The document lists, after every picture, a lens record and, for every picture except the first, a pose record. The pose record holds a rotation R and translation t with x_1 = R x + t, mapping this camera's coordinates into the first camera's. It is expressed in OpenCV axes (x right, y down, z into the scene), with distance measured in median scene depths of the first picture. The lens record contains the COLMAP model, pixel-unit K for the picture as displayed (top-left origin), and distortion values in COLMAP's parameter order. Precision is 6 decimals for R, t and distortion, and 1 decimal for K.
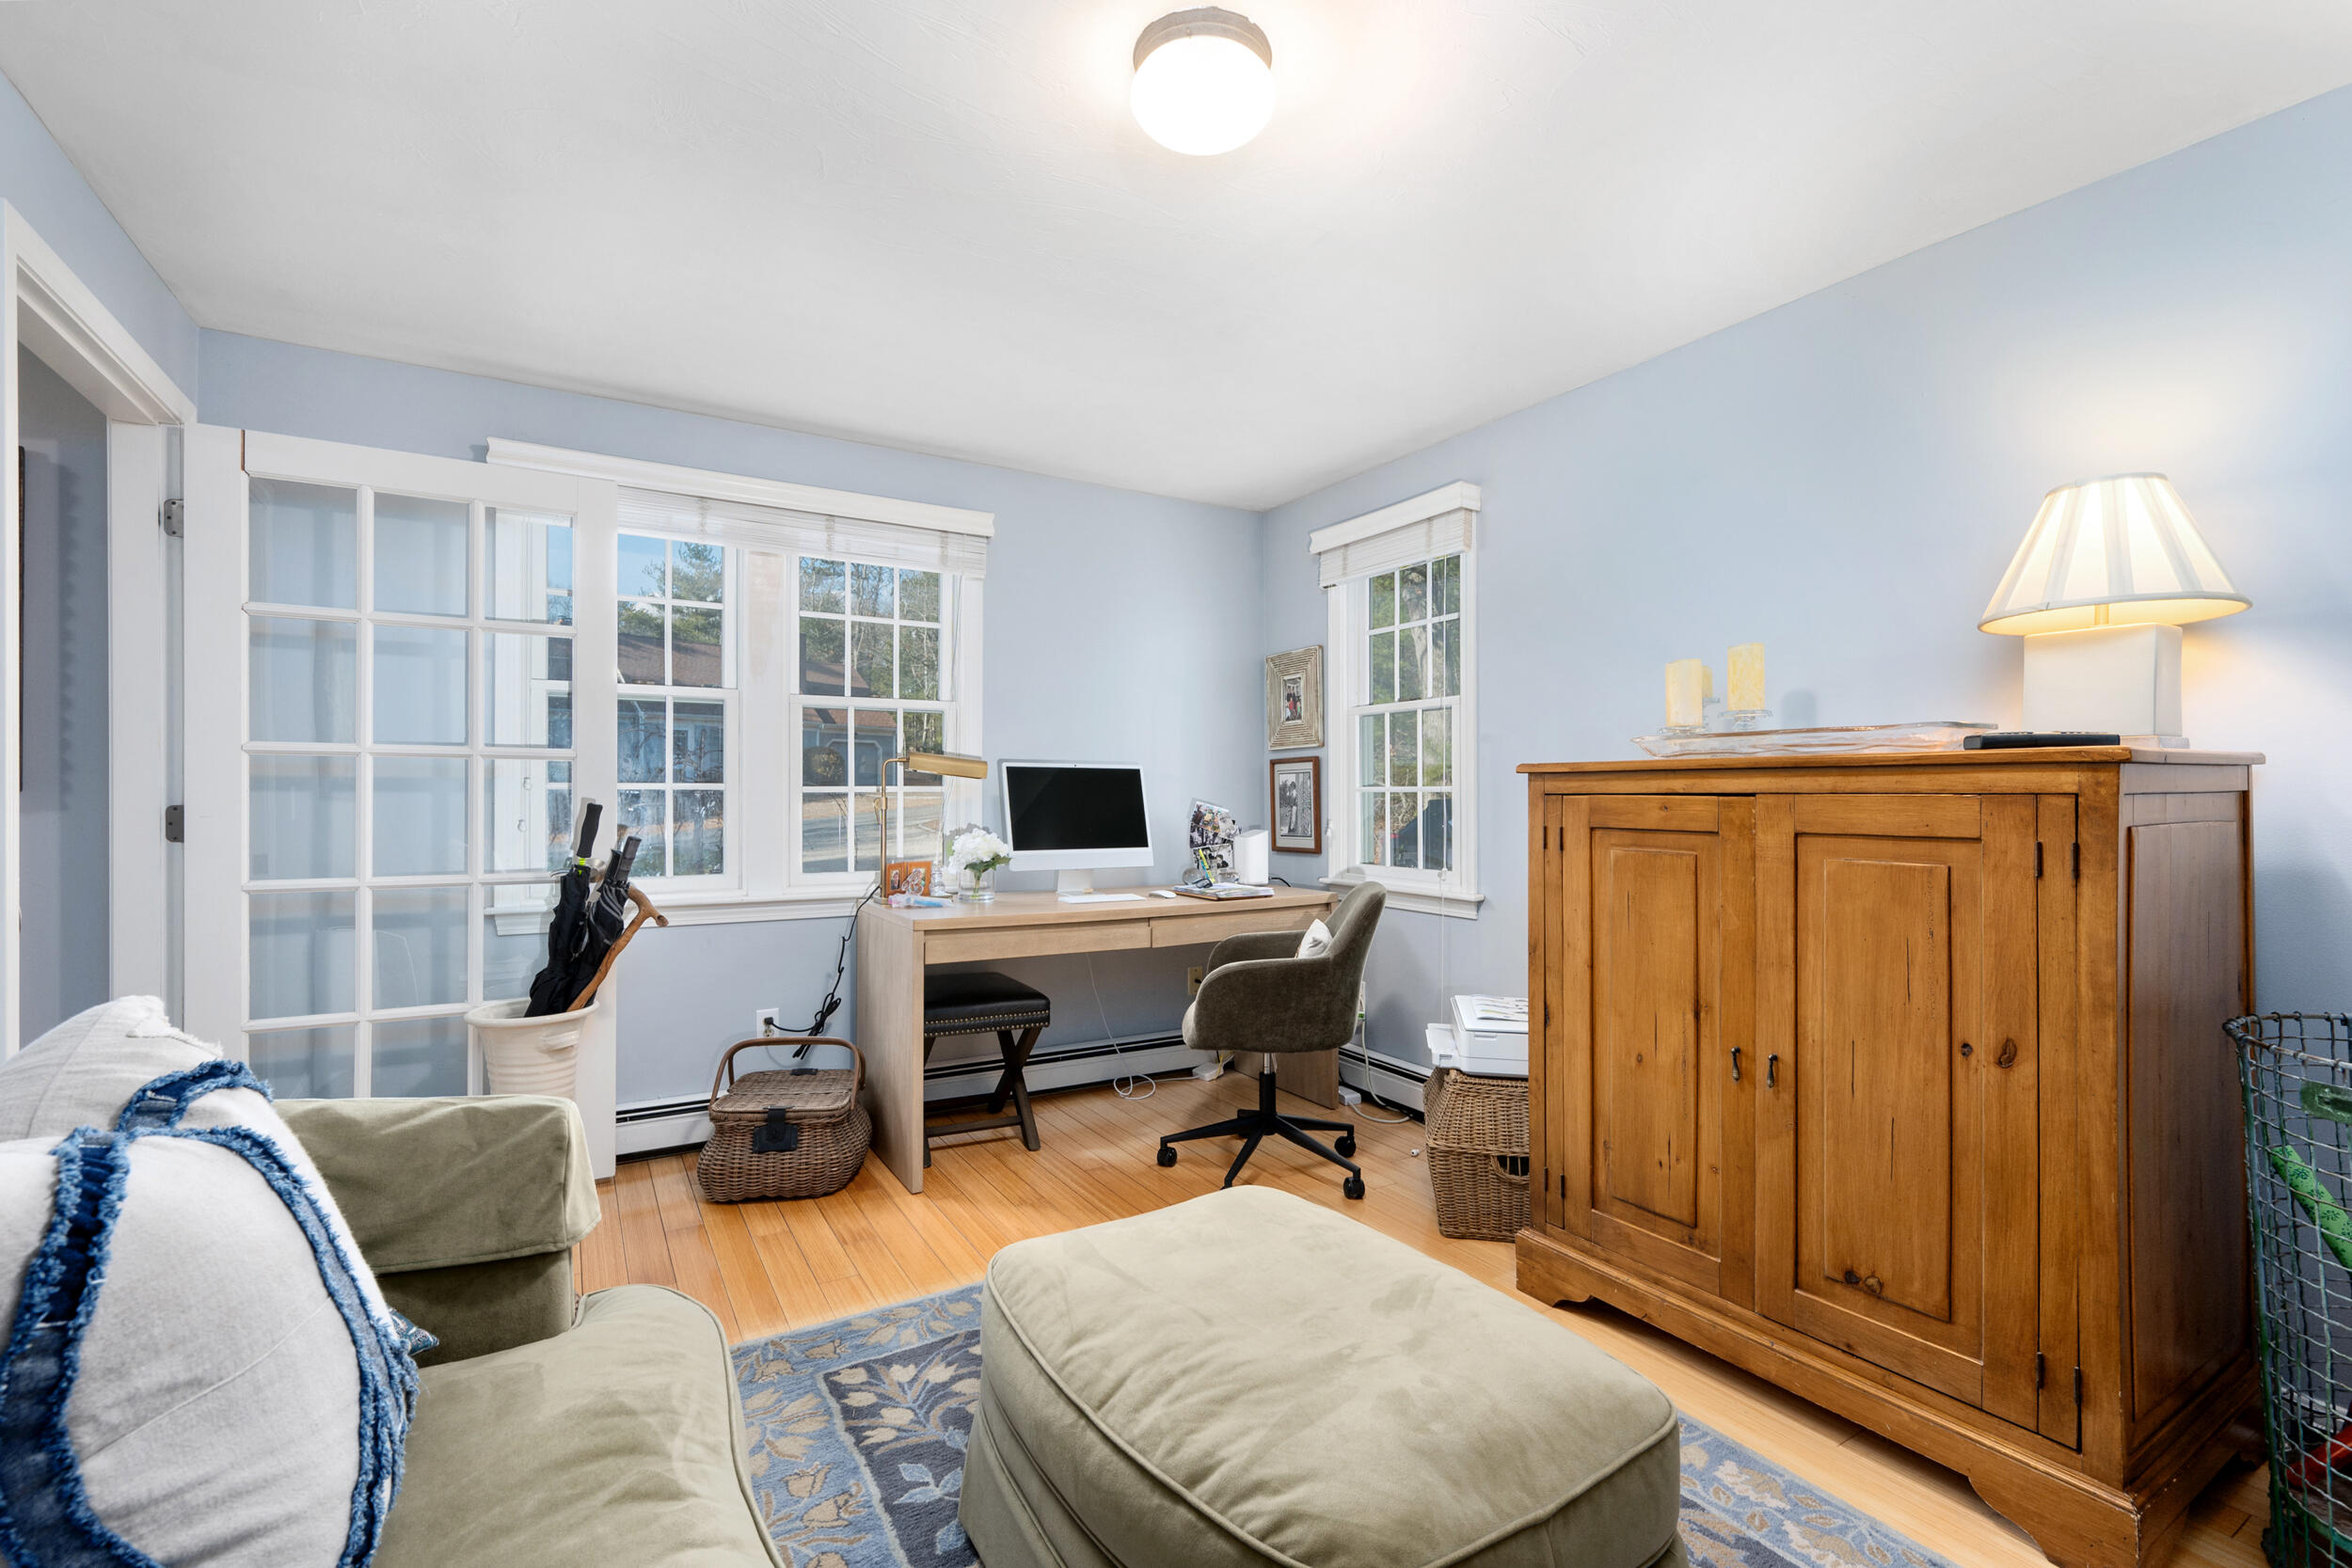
lens RADIAL K [[1016.7, 0, 1182.1], [0, 1016.7, 791.1], [0, 0, 1]] dist [0.000180, -0.000230]
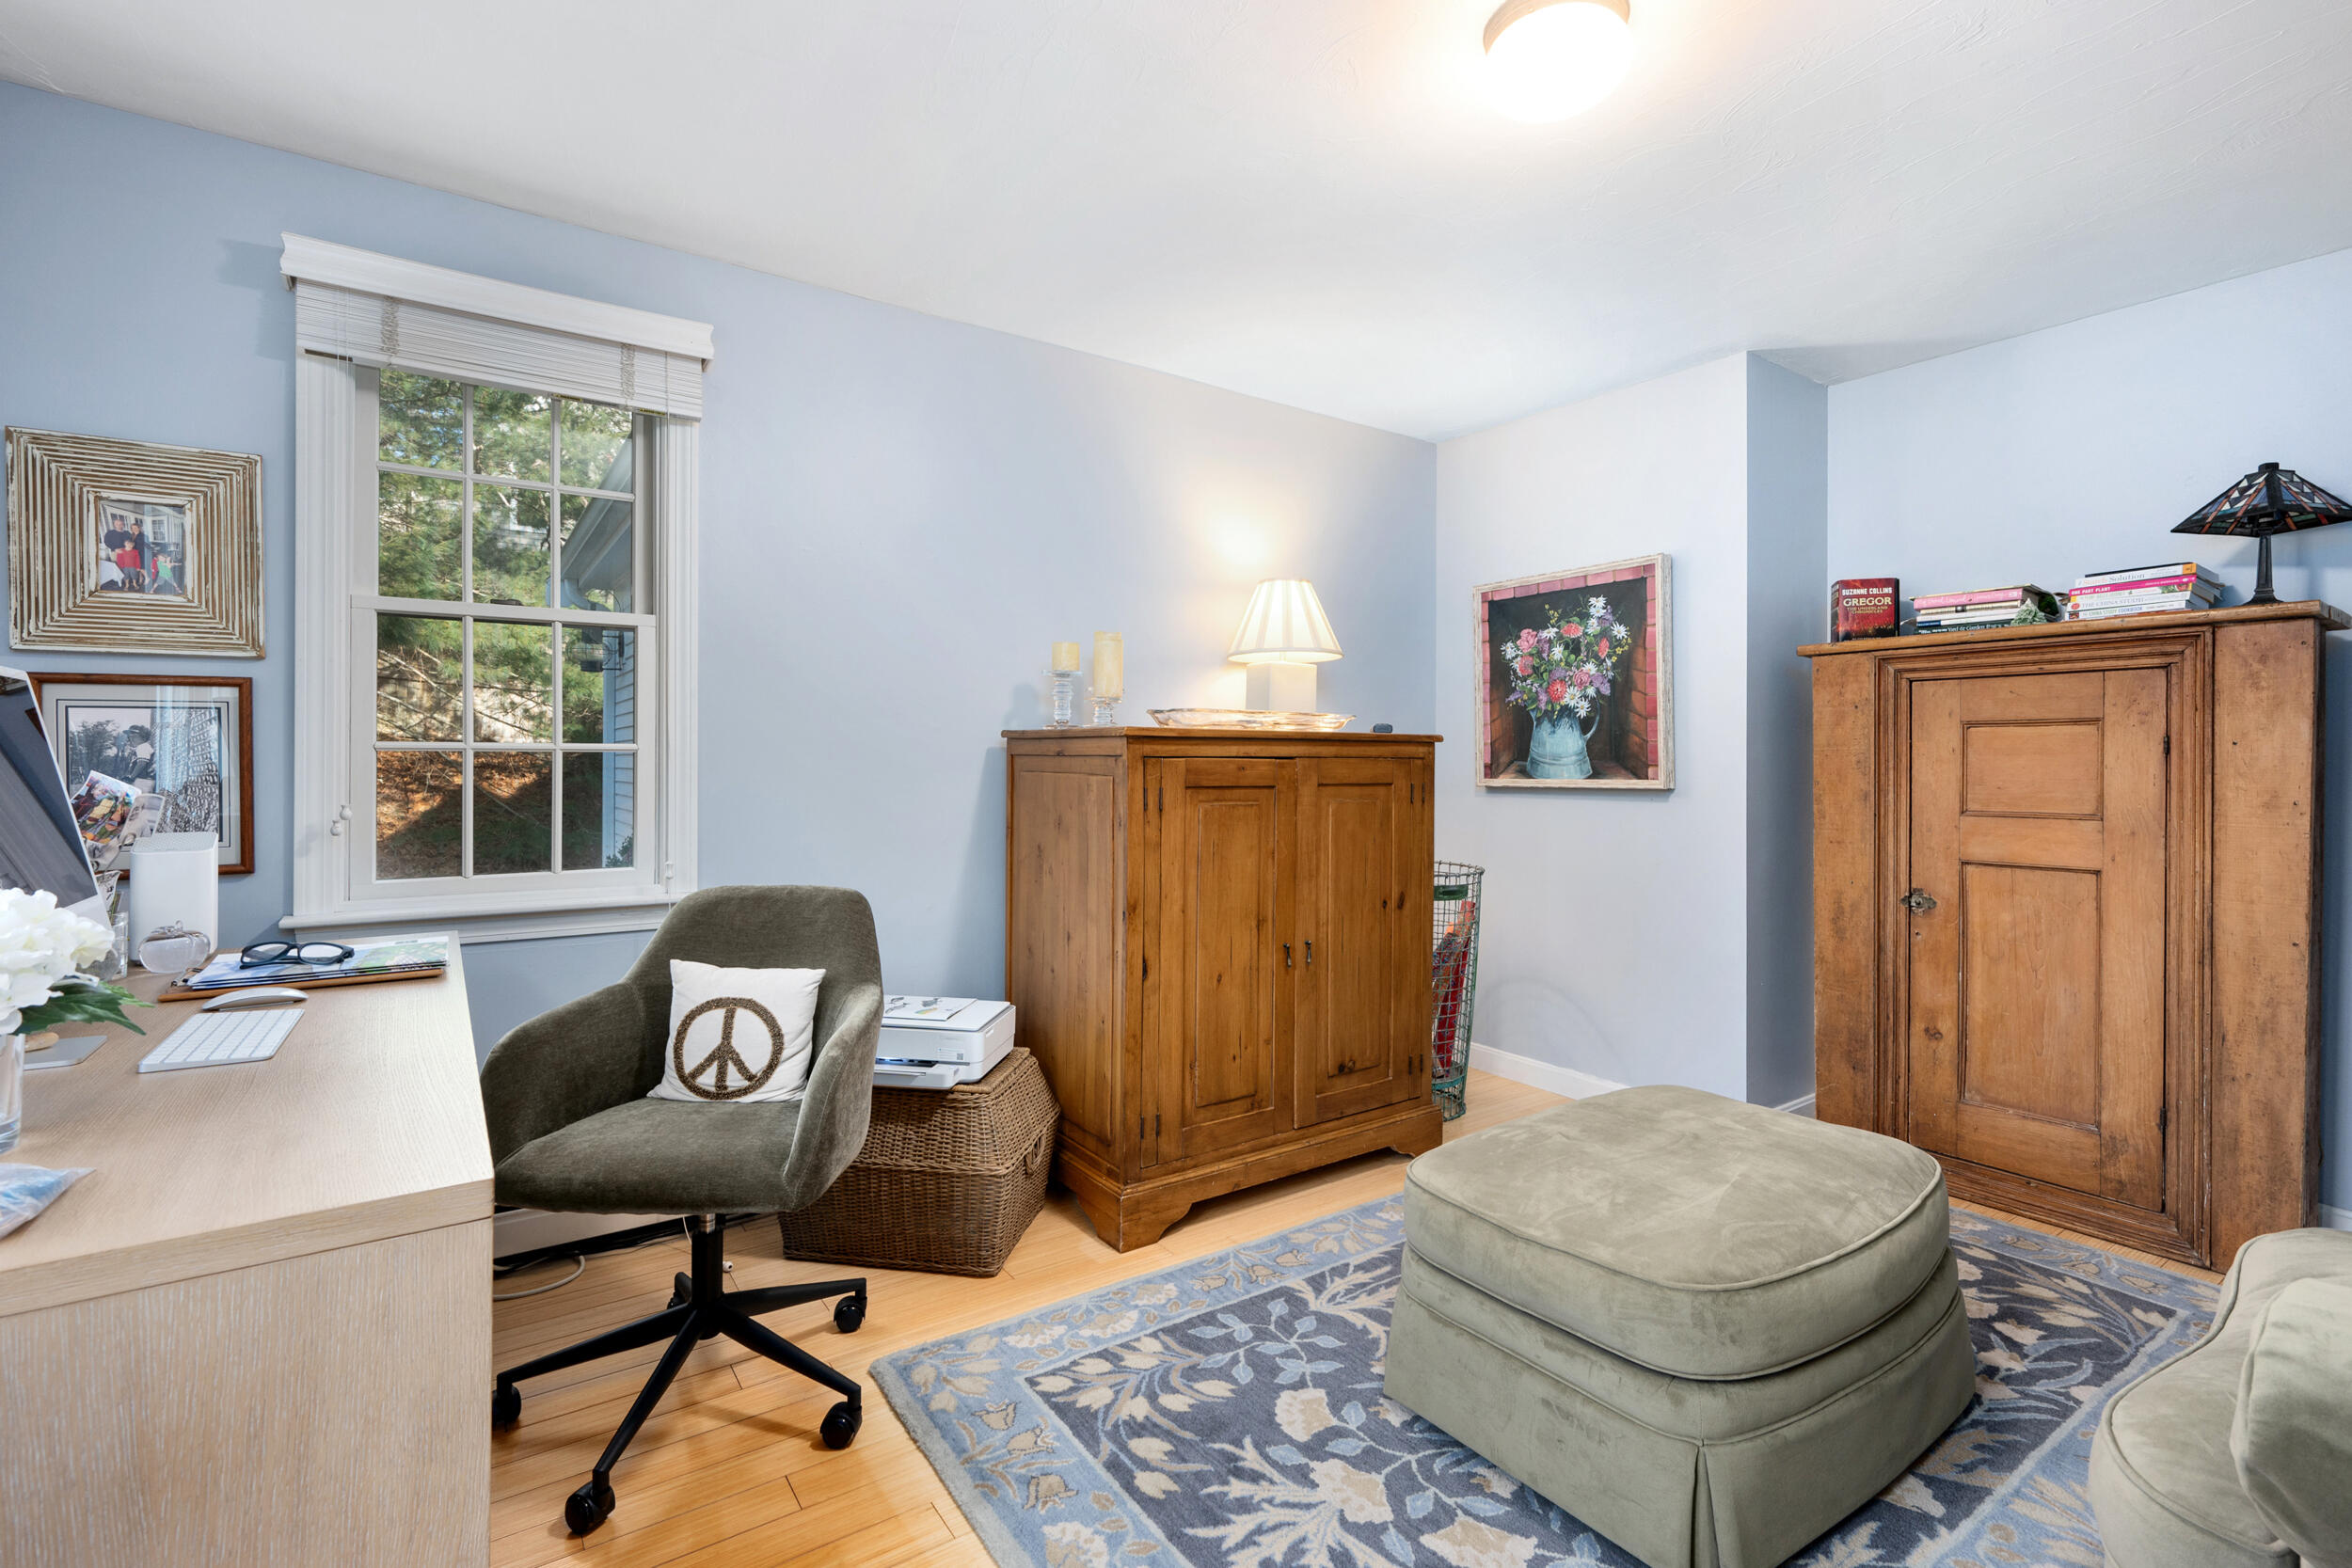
lens RADIAL K [[1094.7, 0, 1179.7], [0, 1094.7, 768.1], [0, 0, 1]] dist [-0.001975, -0.000311]
pose [[-0.059647, -0.007125, 0.998194, -0.830841], [-0.006882, 0.999954, 0.006726, 0.006997], [-0.998196, -0.006468, -0.059693, 1.125142]]
